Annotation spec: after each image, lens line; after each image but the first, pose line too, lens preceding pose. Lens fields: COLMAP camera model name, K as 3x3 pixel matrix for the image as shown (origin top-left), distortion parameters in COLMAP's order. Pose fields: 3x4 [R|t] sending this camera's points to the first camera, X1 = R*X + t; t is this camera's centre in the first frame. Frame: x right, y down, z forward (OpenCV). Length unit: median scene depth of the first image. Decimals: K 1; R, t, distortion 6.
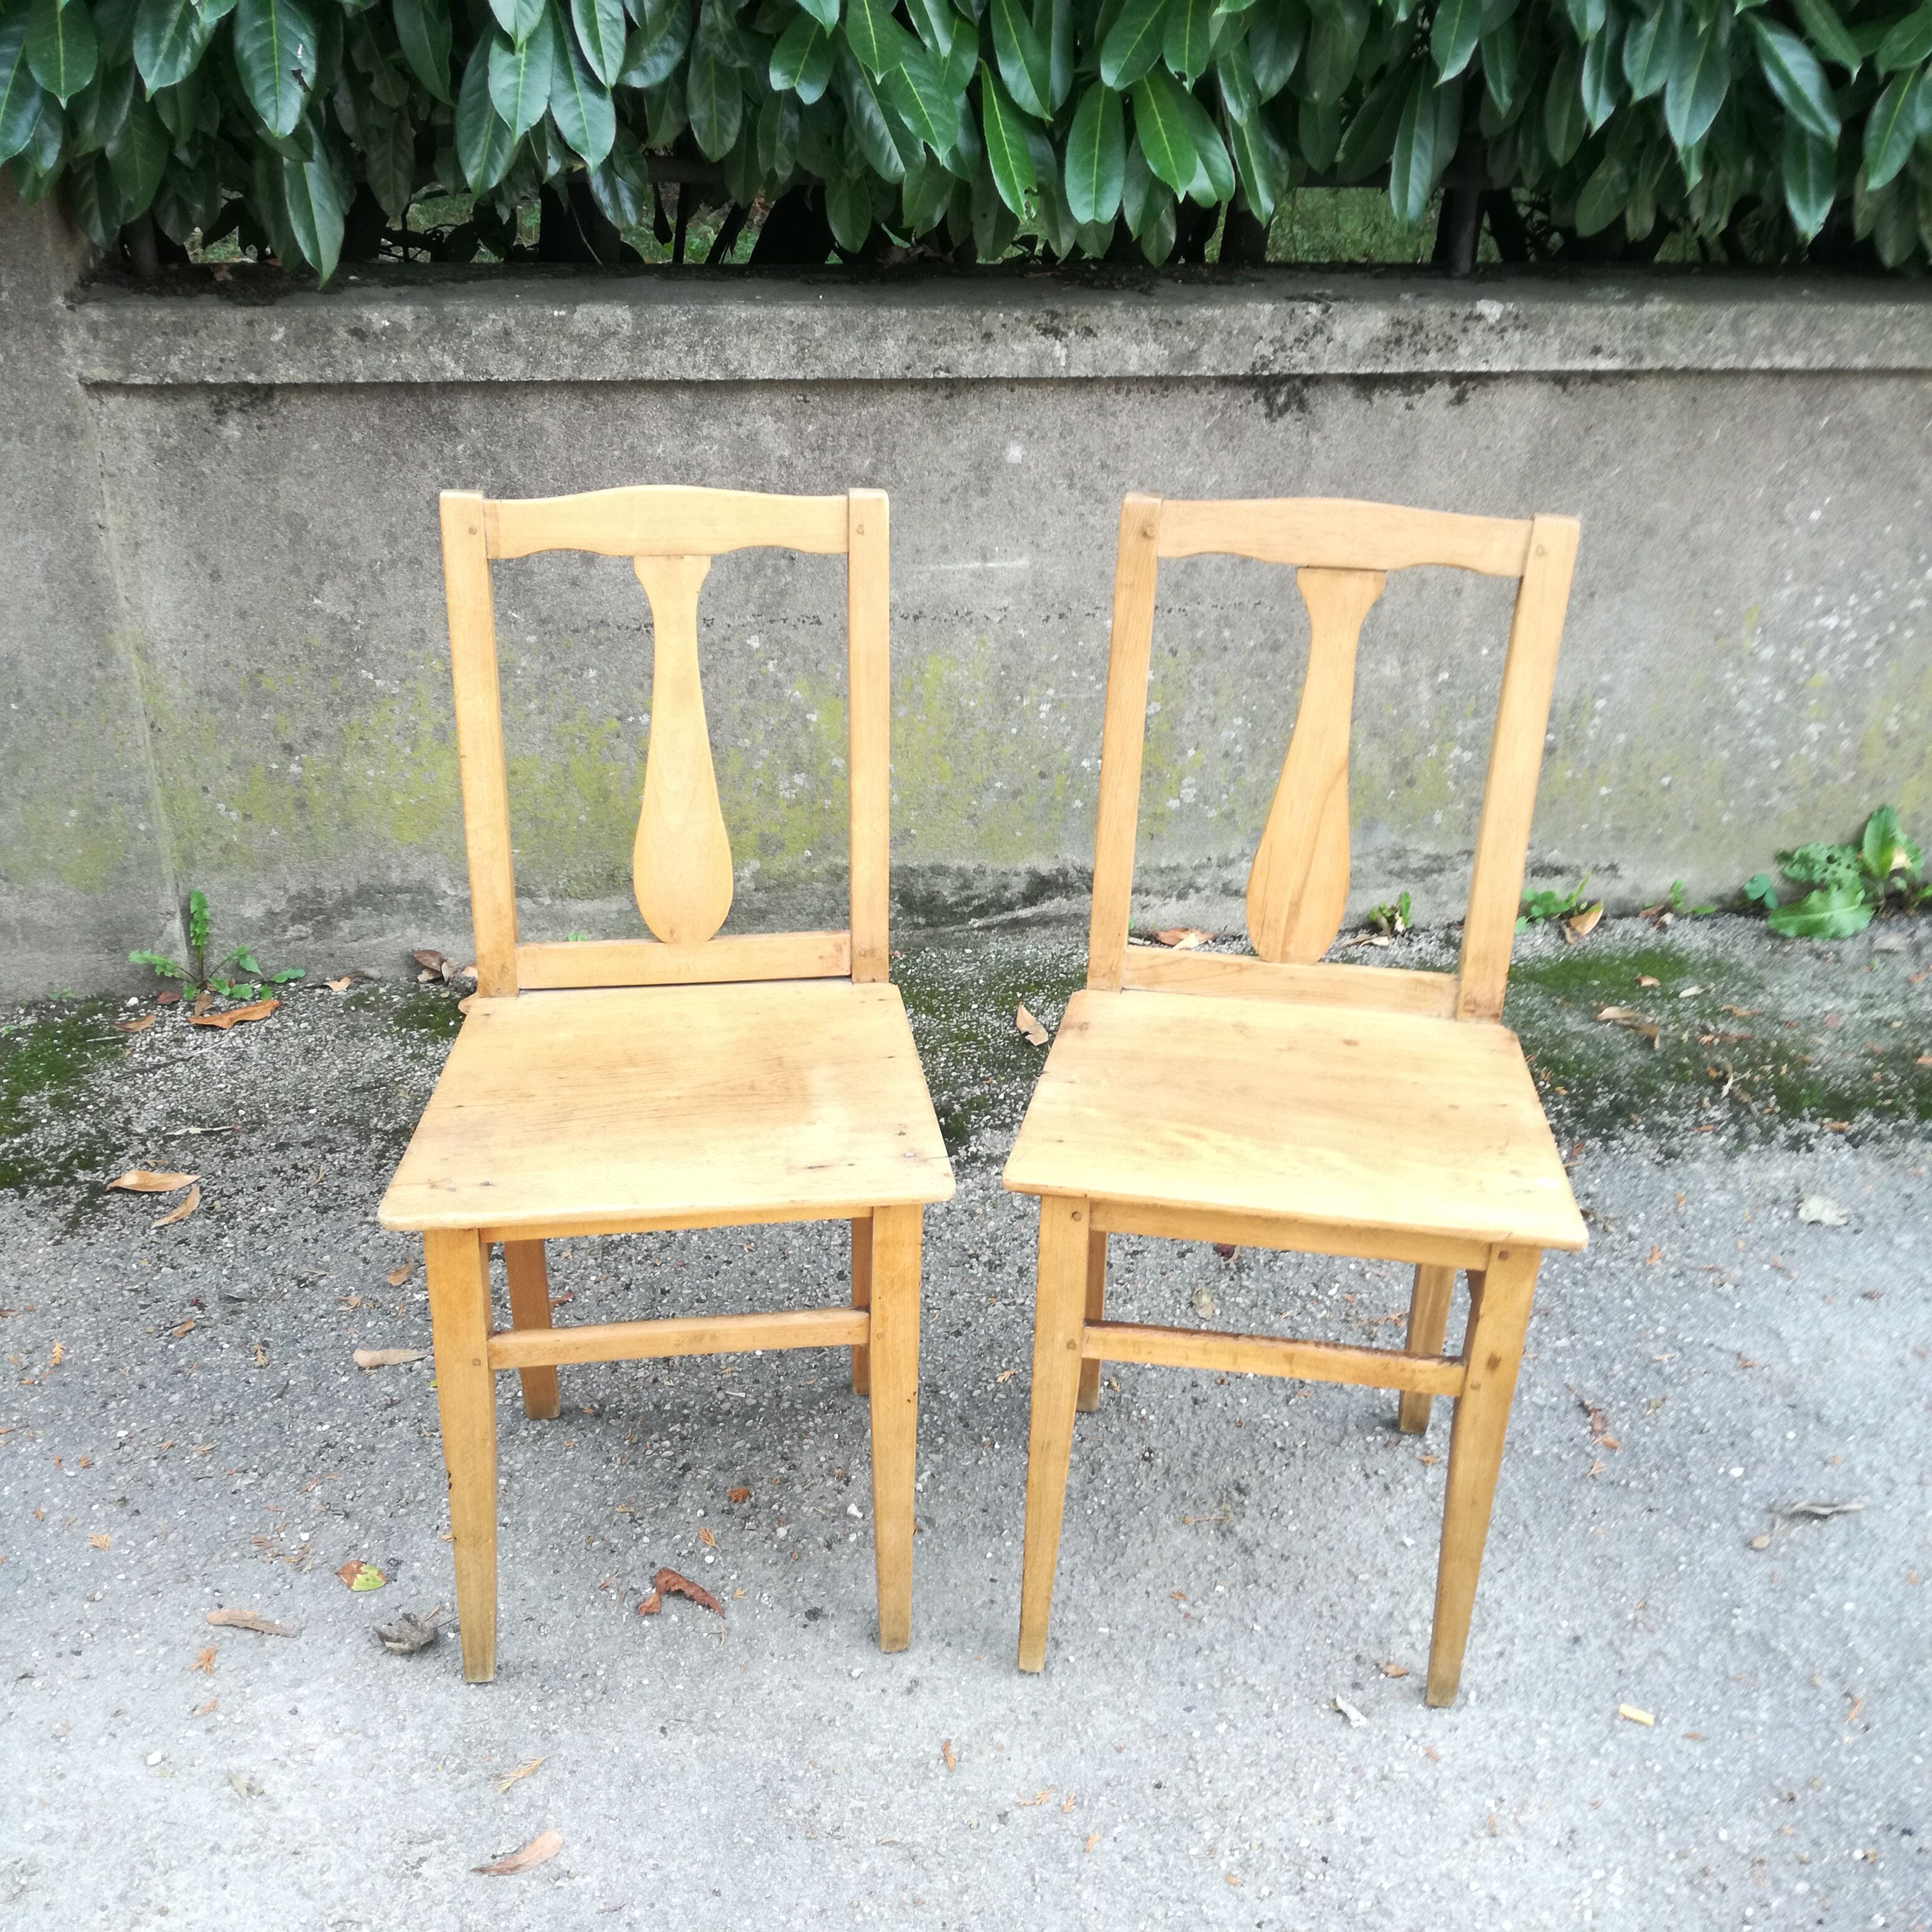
lens RADIAL K [[2053.0, 0, 1004.1], [0, 2053.0, 990.5], [0, 0, 1]] dist [0.125192, -0.332931]
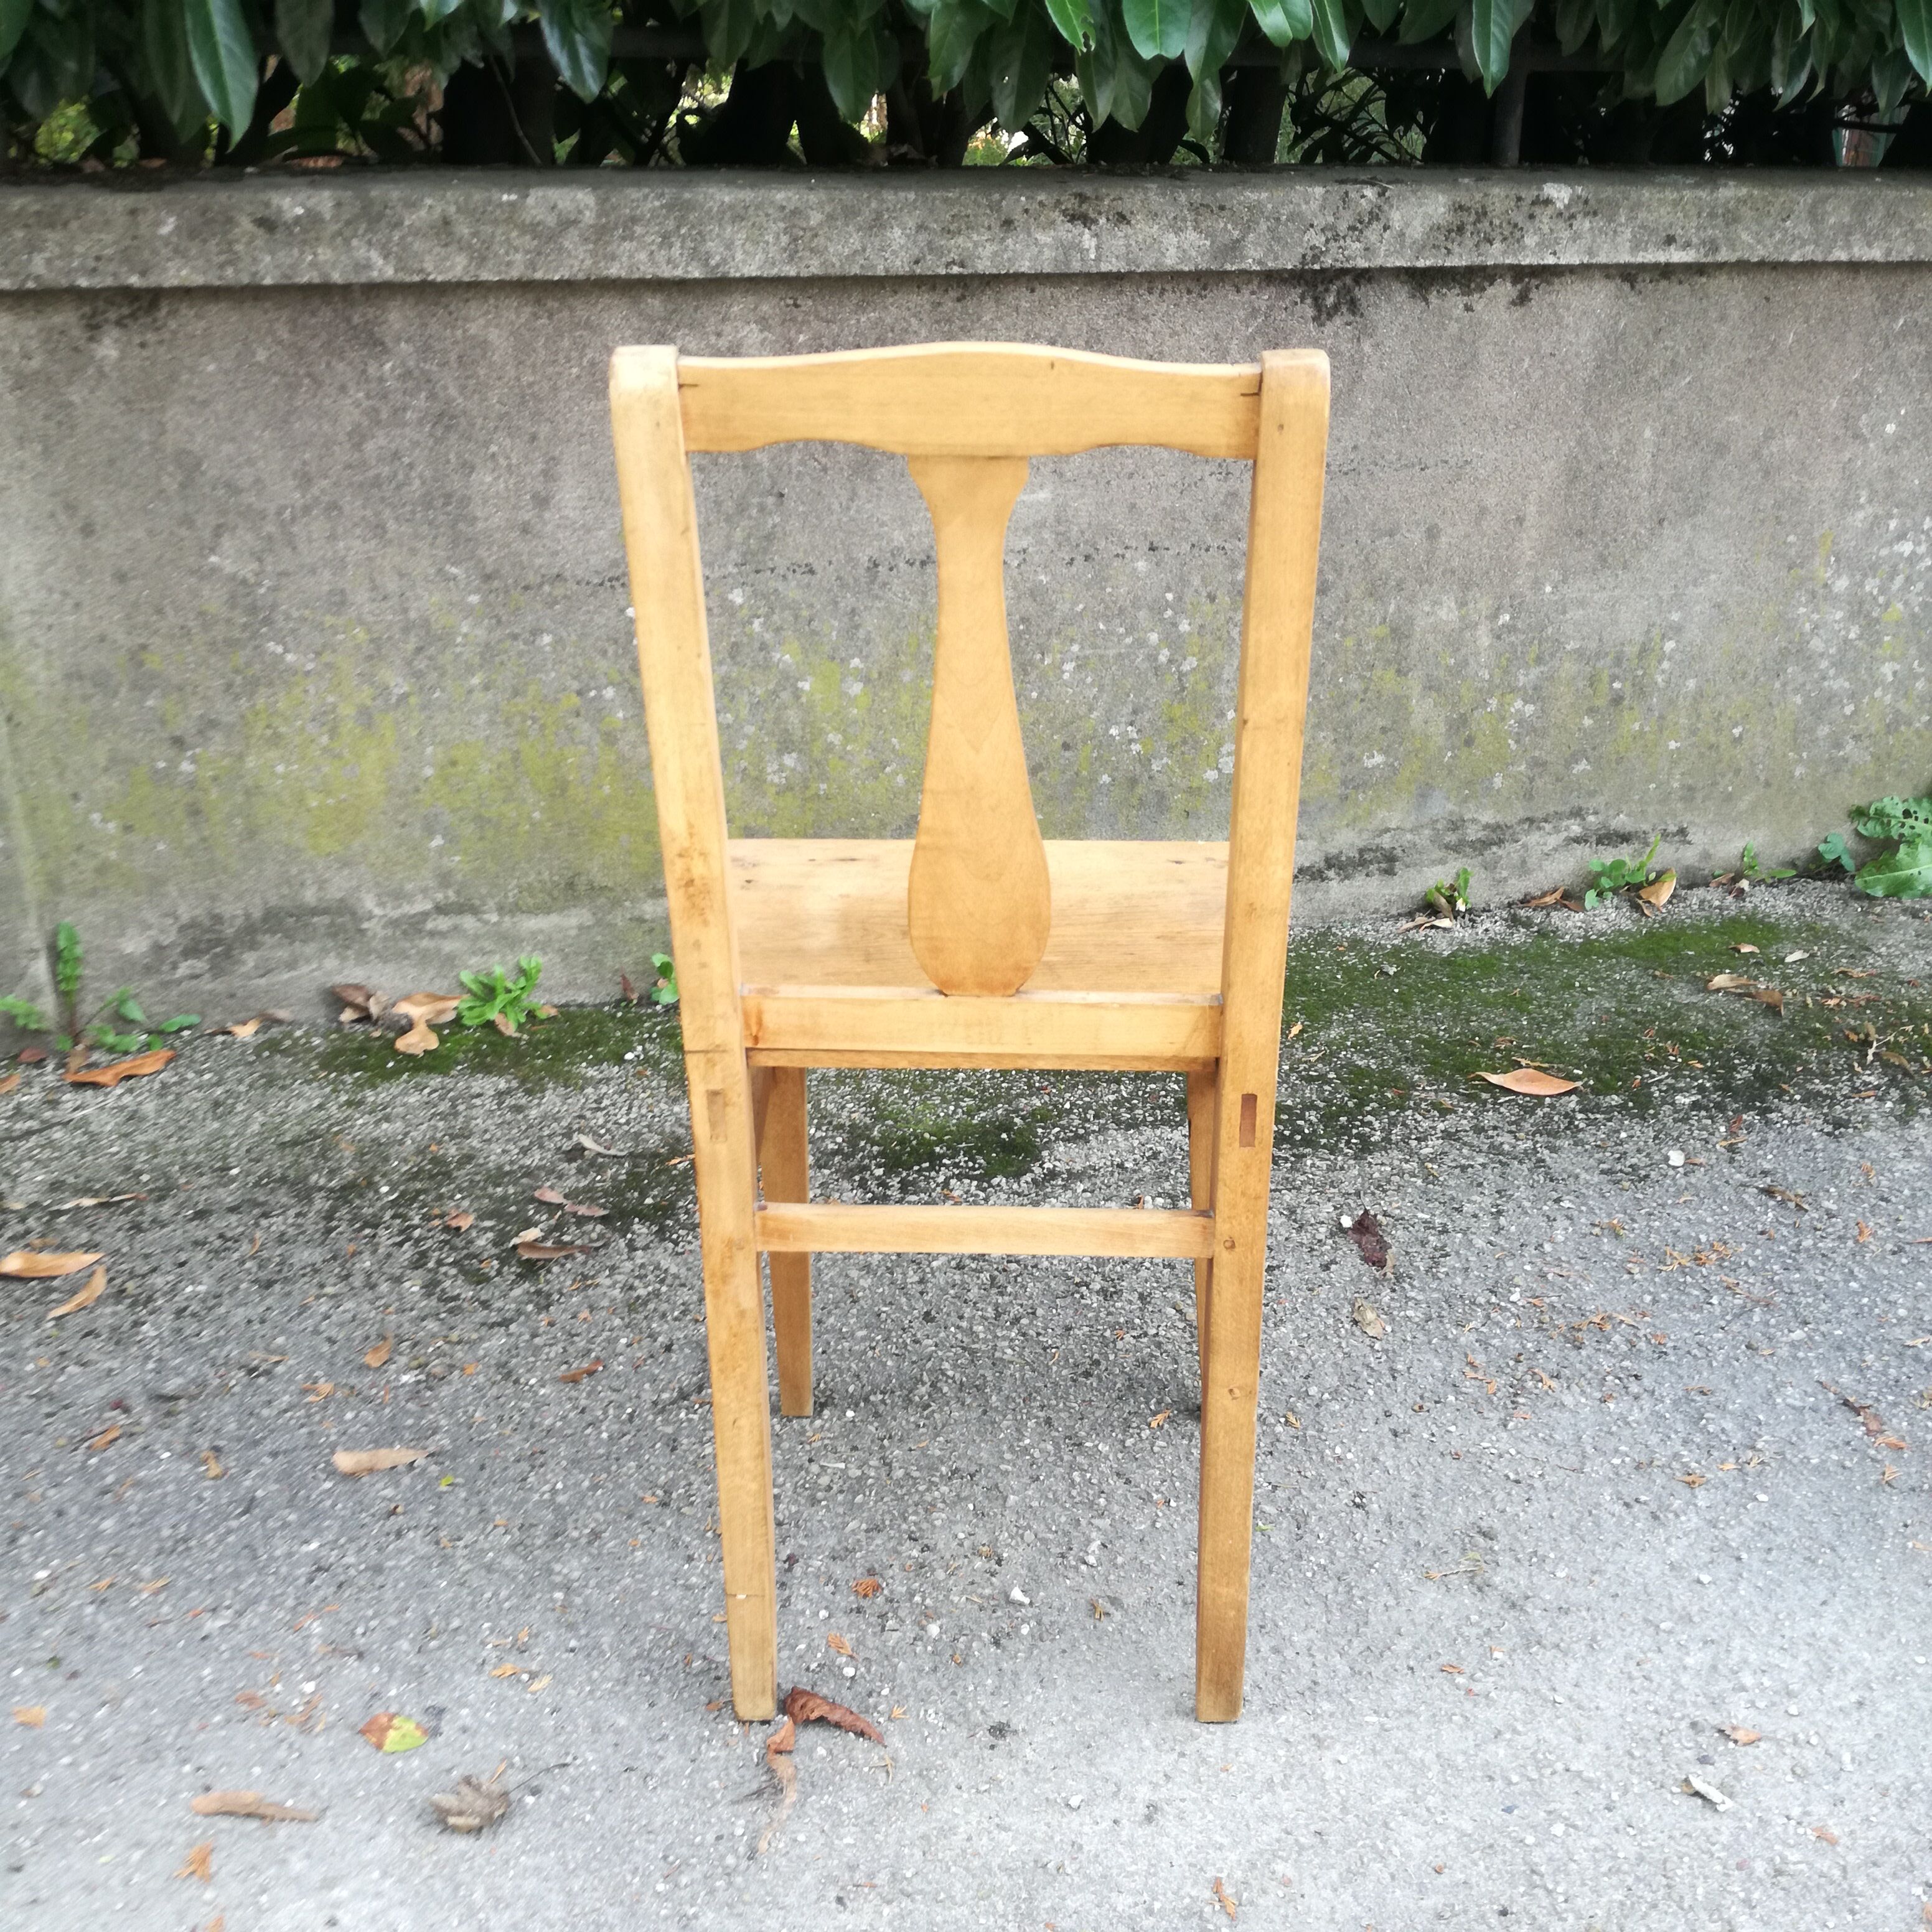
lens RADIAL K [[2068.0, 0, 1007.3], [0, 2068.0, 992.3], [0, 0, 1]] dist [0.127658, -0.342526]
pose [[0.993478, -0.052895, 0.101008, -0.110093], [0.058447, 0.996892, -0.052823, 0.048352], [-0.097900, 0.058382, 0.993482, 0.149309]]
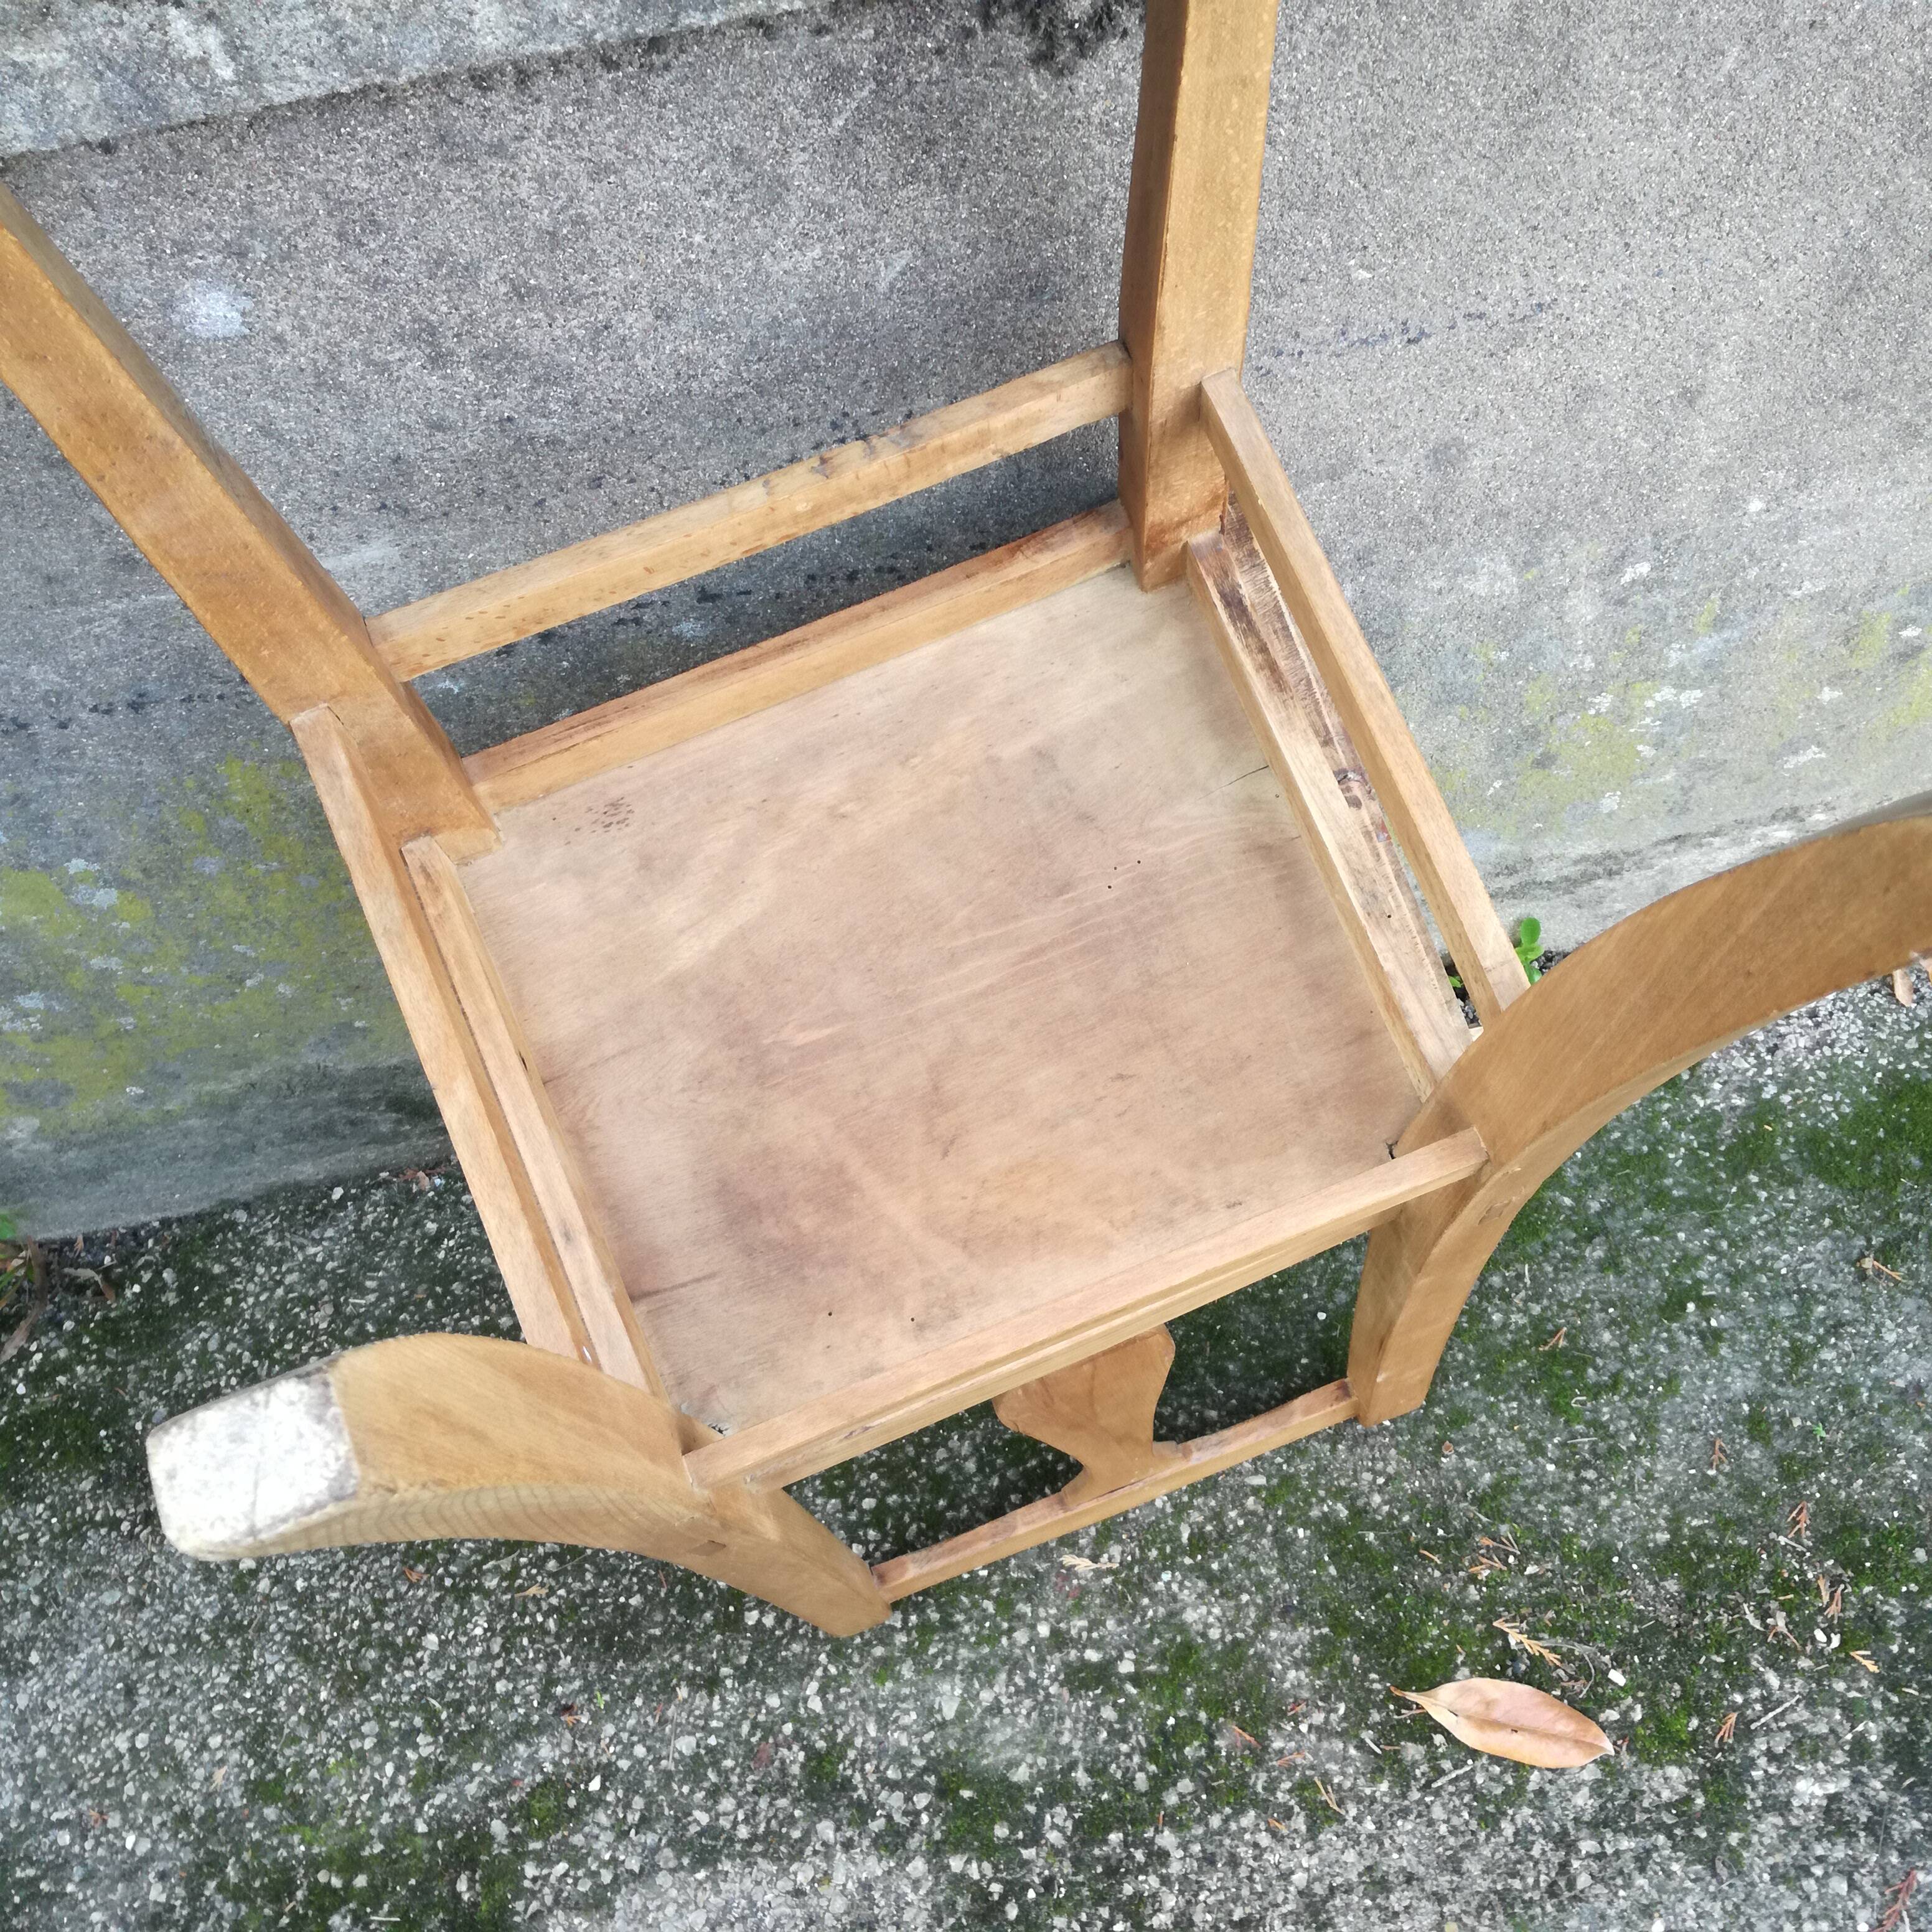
lens RADIAL K [[2108.6, 0, 1012.9], [0, 2108.6, 967.6], [0, 0, 1]] dist [0.094219, -0.236288]
pose [[0.993542, -0.073486, -0.086456, 0.142742], [0.107803, 0.849076, 0.517154, -0.330780], [0.035404, -0.523135, 0.851514, 0.699960]]
